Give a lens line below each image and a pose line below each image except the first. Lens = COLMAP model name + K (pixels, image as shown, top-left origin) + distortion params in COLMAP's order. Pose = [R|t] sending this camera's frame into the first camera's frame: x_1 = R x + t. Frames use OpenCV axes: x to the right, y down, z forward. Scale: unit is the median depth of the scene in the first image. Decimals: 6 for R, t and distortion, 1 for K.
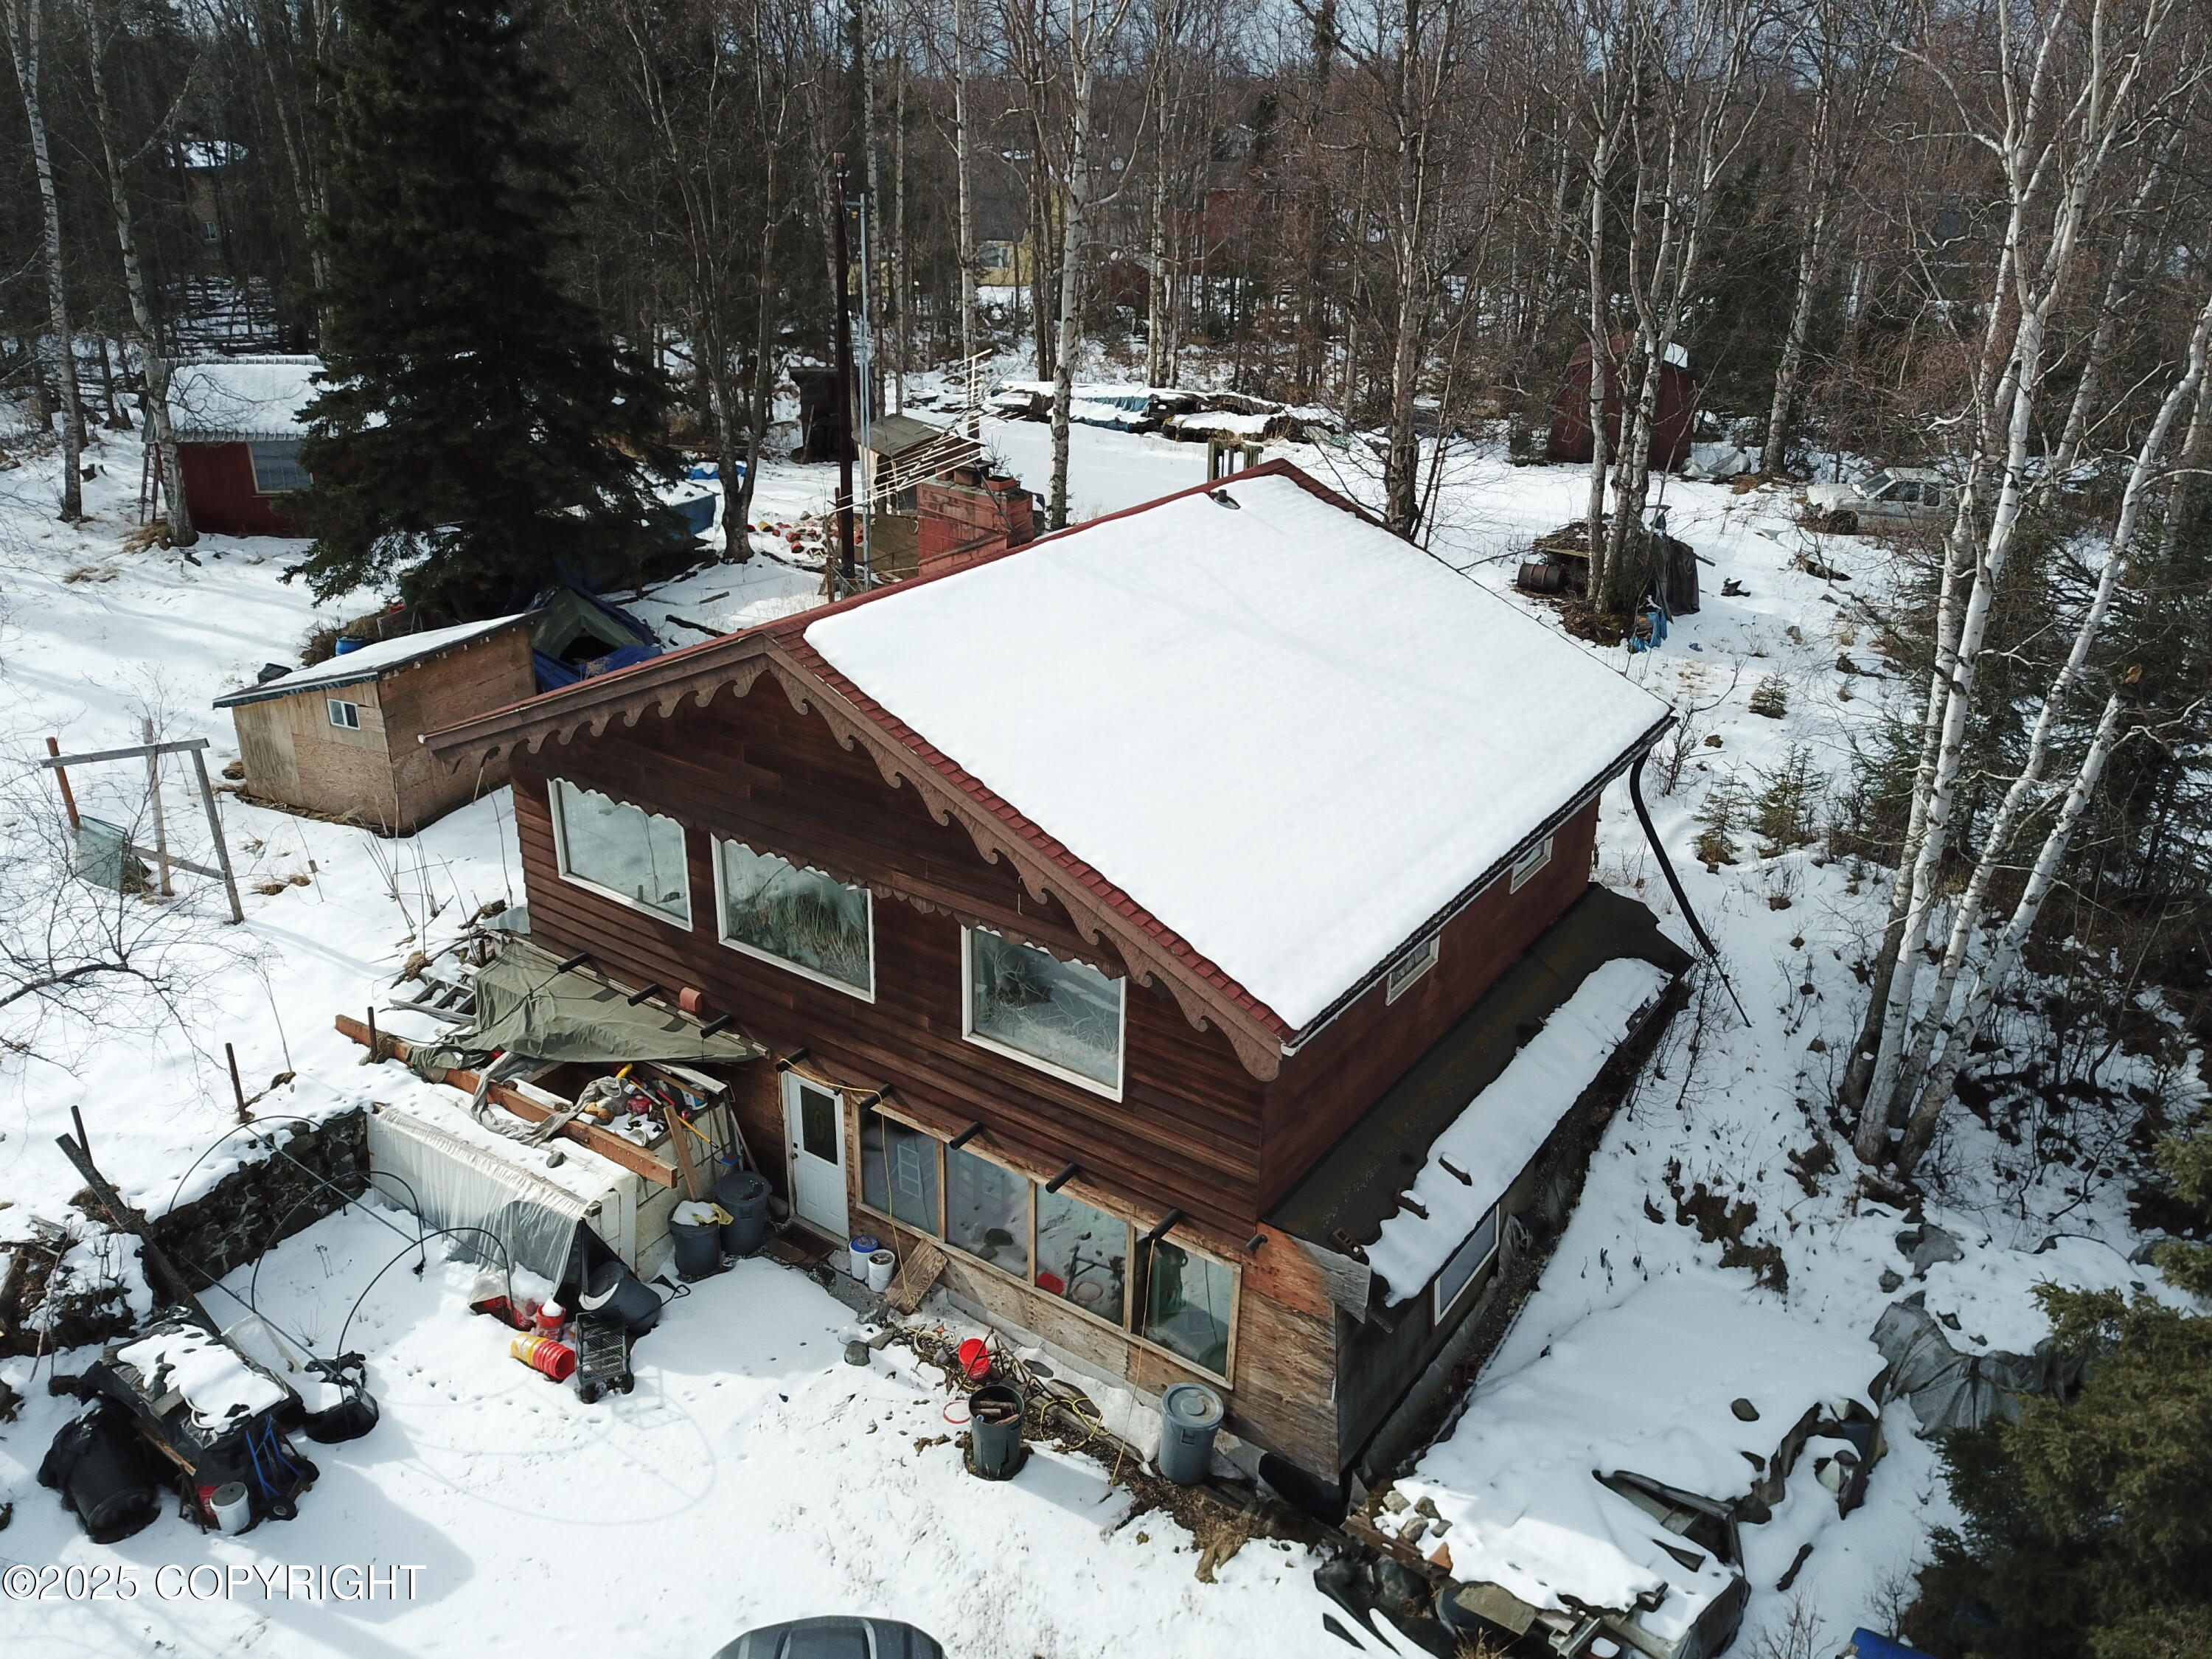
lens RADIAL K [[1681.3, 0, 1073.4], [0, 1681.3, 826.1], [0, 0, 1]] dist [0.018615, -0.009119]
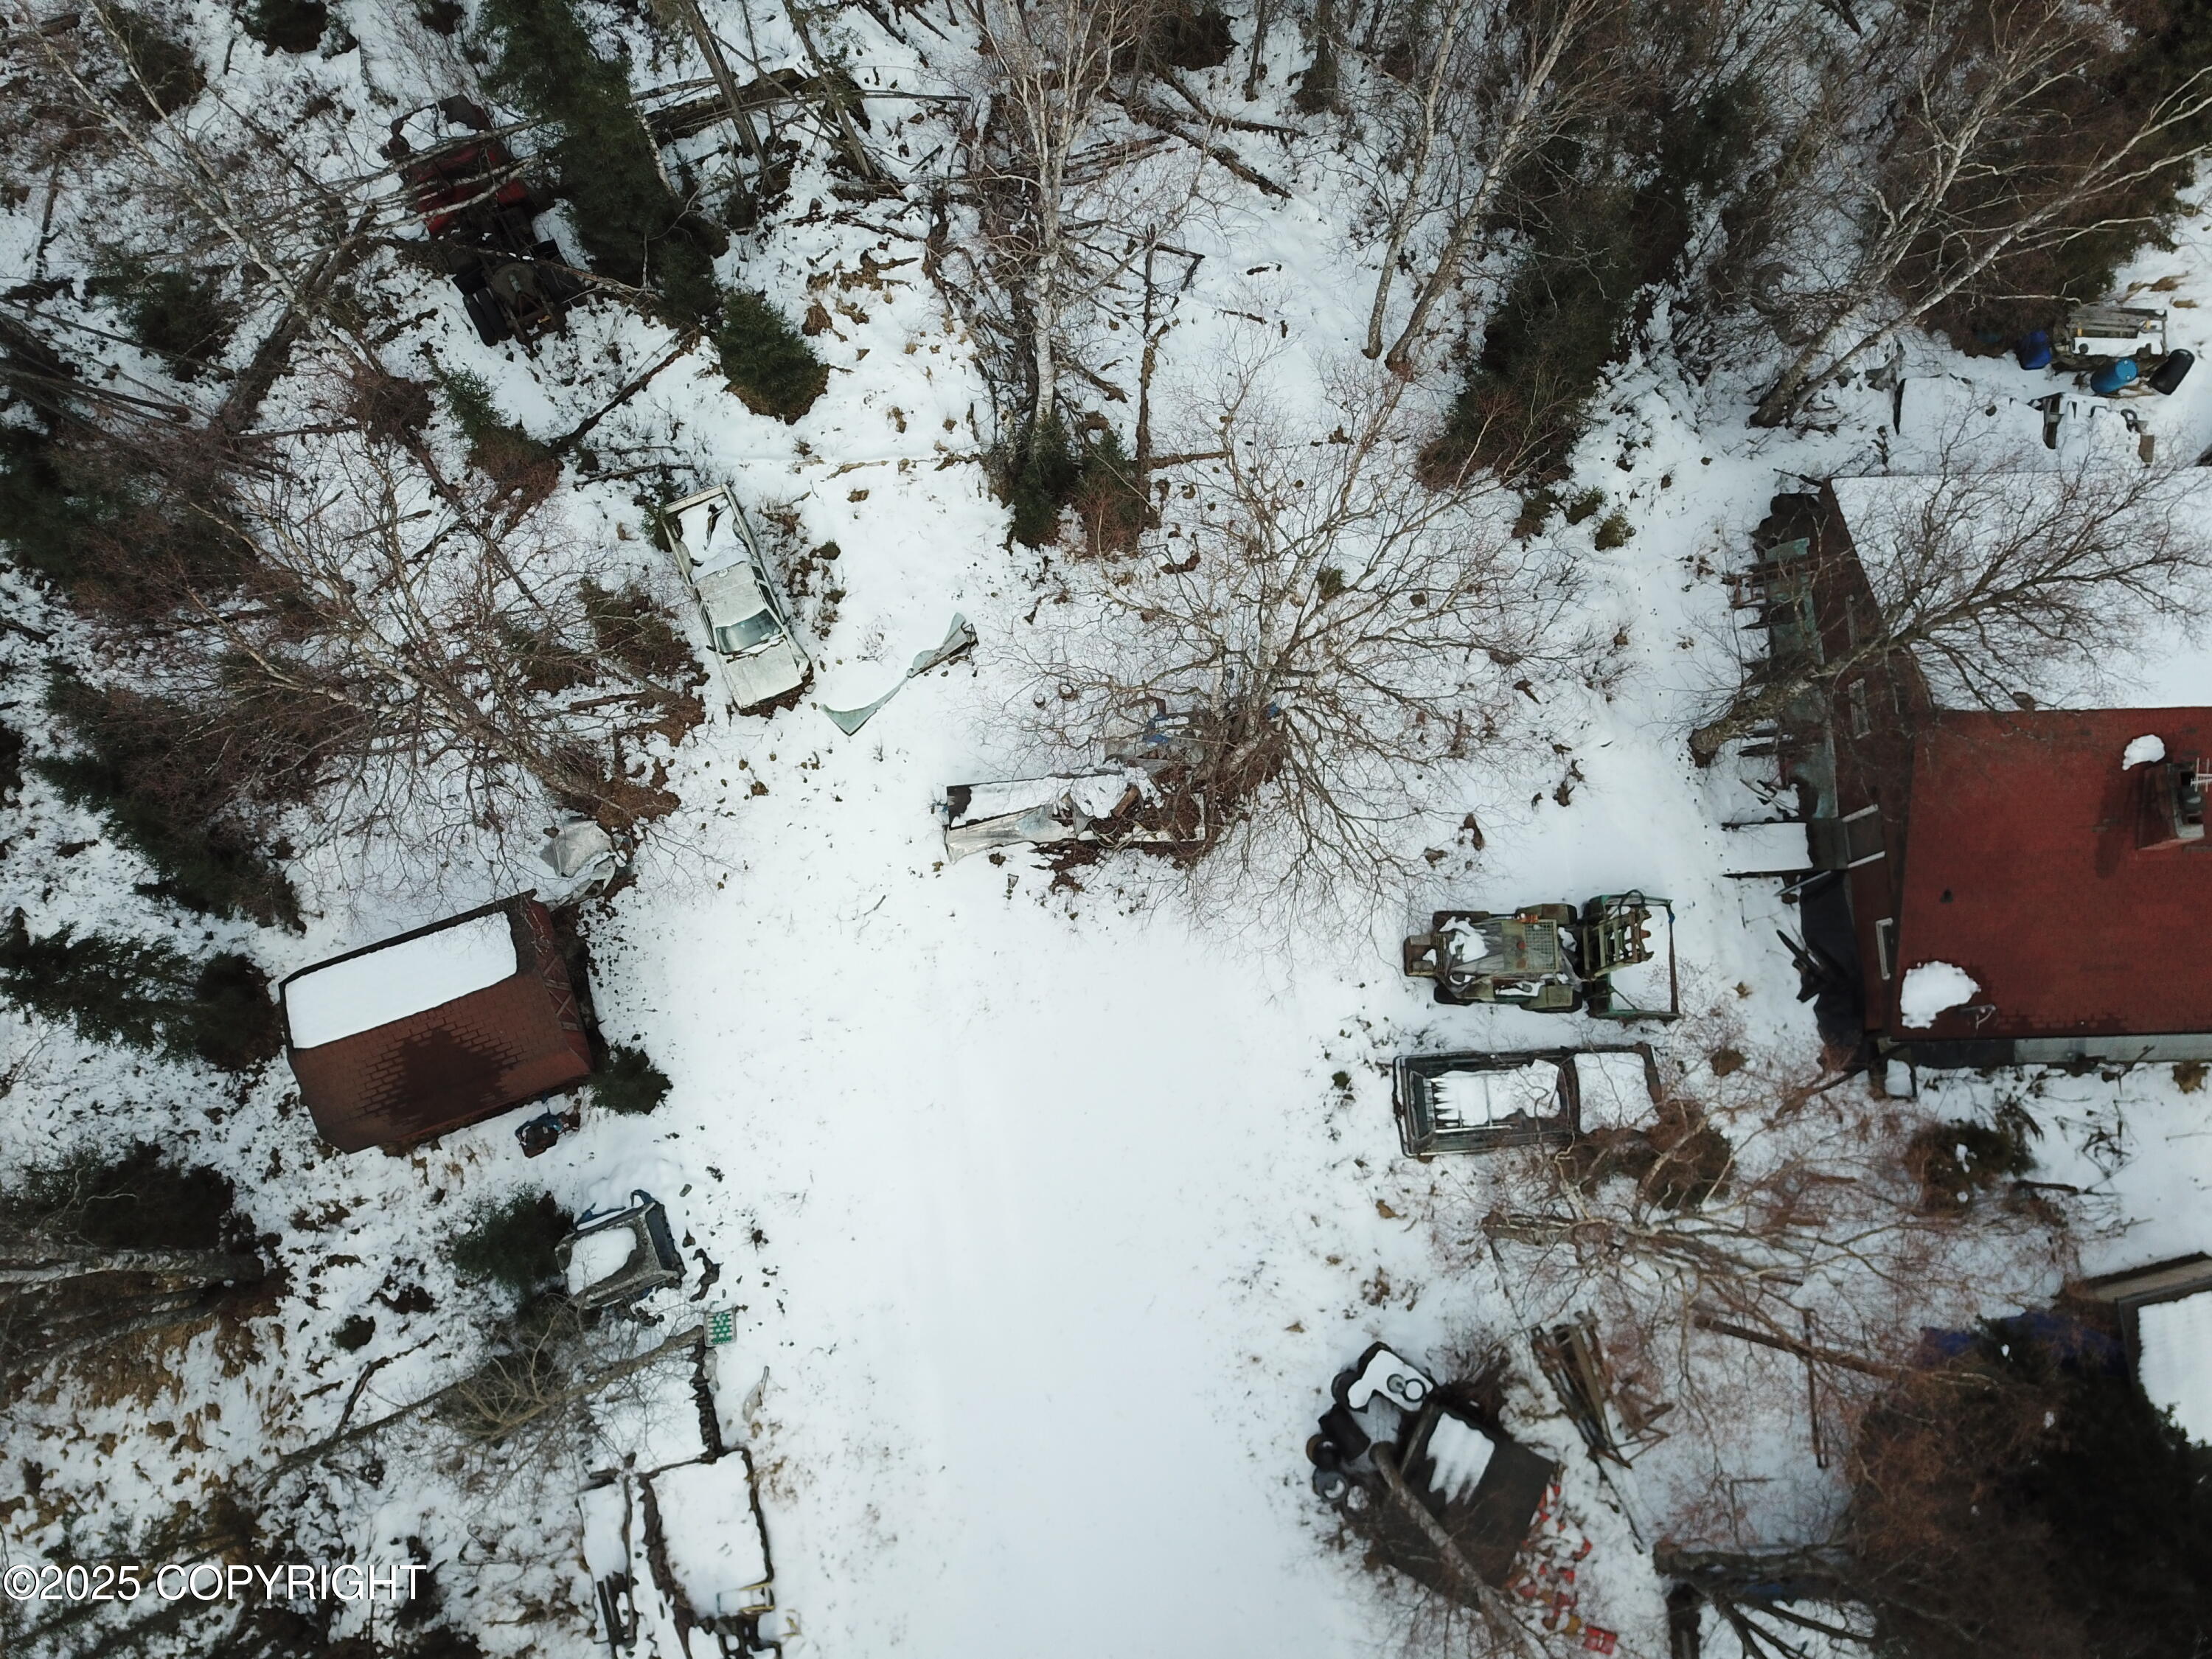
lens RADIAL K [[1681.3, 0, 1097.0], [0, 1681.3, 838.3], [0, 0, 1]] dist [0.018615, -0.009119]
pose [[-0.608518, -0.783643, 0.124935, 0.345567], [0.305751, -0.086253, 0.948197, -2.128391], [-0.732272, 0.615194, 0.292086, 1.416311]]
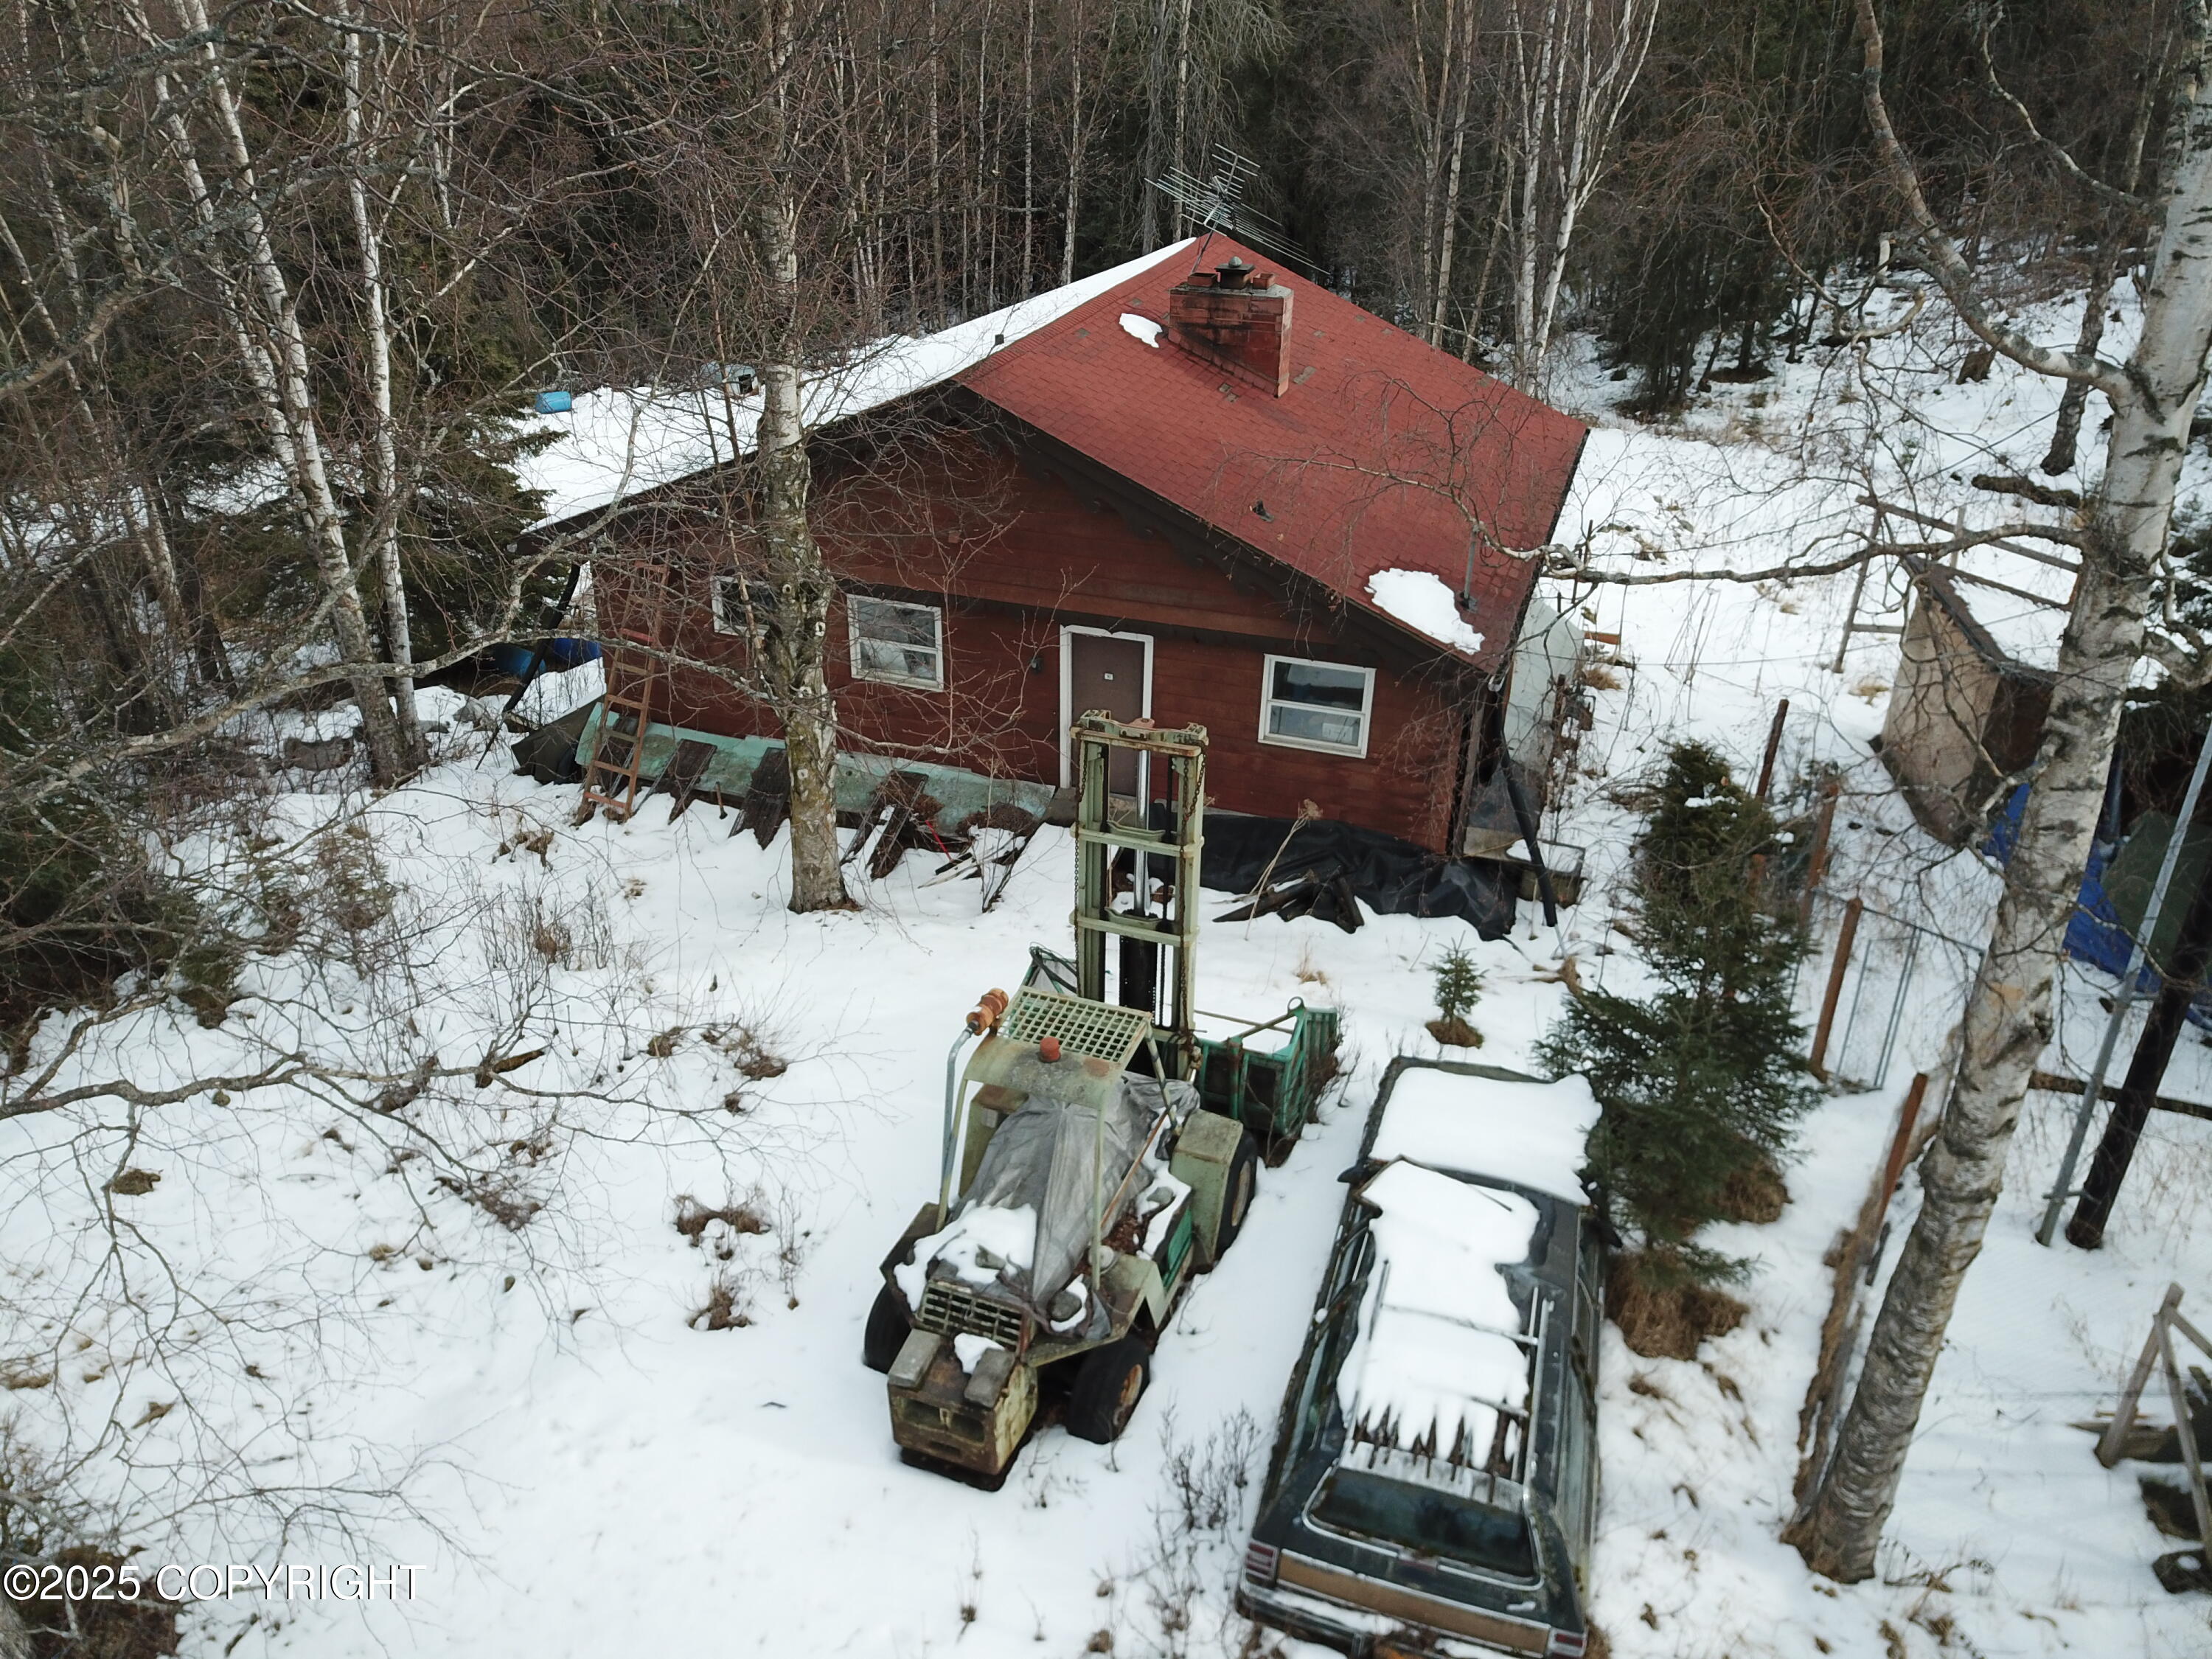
lens RADIAL K [[1681.3, 0, 1090.2], [0, 1681.3, 805.7], [0, 0, 1]] dist [0.018615, -0.009119]
pose [[-0.959888, 0.112586, -0.256786, 0.342158], [-0.133249, 0.622634, 0.771085, -0.853679], [0.246697, 0.774372, -0.582657, 1.974178]]
